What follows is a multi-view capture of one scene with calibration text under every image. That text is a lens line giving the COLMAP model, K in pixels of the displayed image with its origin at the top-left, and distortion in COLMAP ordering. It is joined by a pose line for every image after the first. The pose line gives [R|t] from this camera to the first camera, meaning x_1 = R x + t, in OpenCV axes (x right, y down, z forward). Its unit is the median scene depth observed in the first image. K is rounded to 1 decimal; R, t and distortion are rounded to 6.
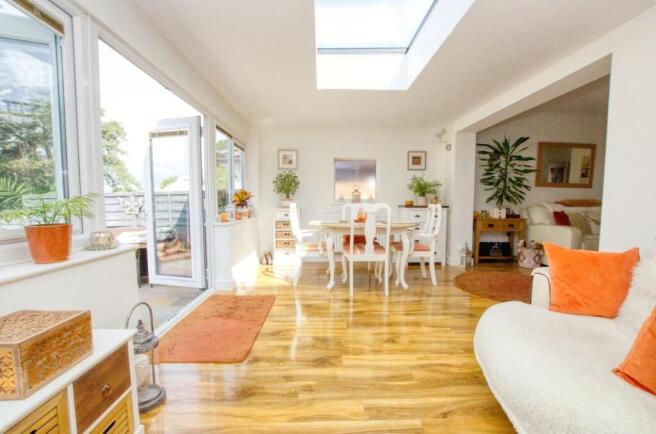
lens RADIAL K [[289.3, 0, 329.9], [0, 289.3, 222.7], [0, 0, 1]] dist [-0.037958, 0.011542]
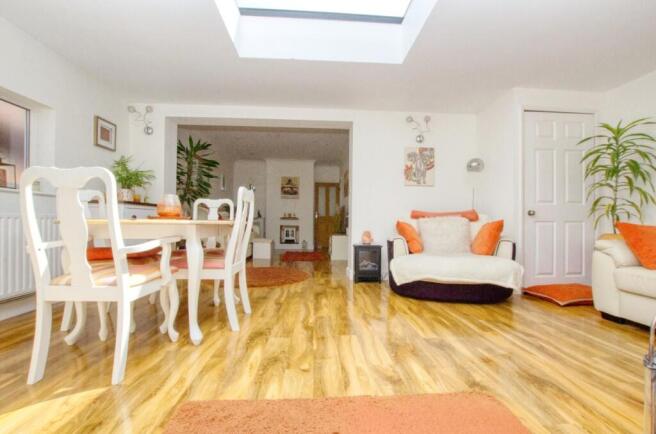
lens RADIAL K [[289.3, 0, 329.9], [0, 289.3, 222.7], [0, 0, 1]] dist [-0.037958, 0.011542]
pose [[-0.024702, -0.008536, 0.999658, -0.728927], [0.061373, 0.998064, 0.010039, 0.025773], [-0.997809, 0.061600, -0.024131, 1.018372]]
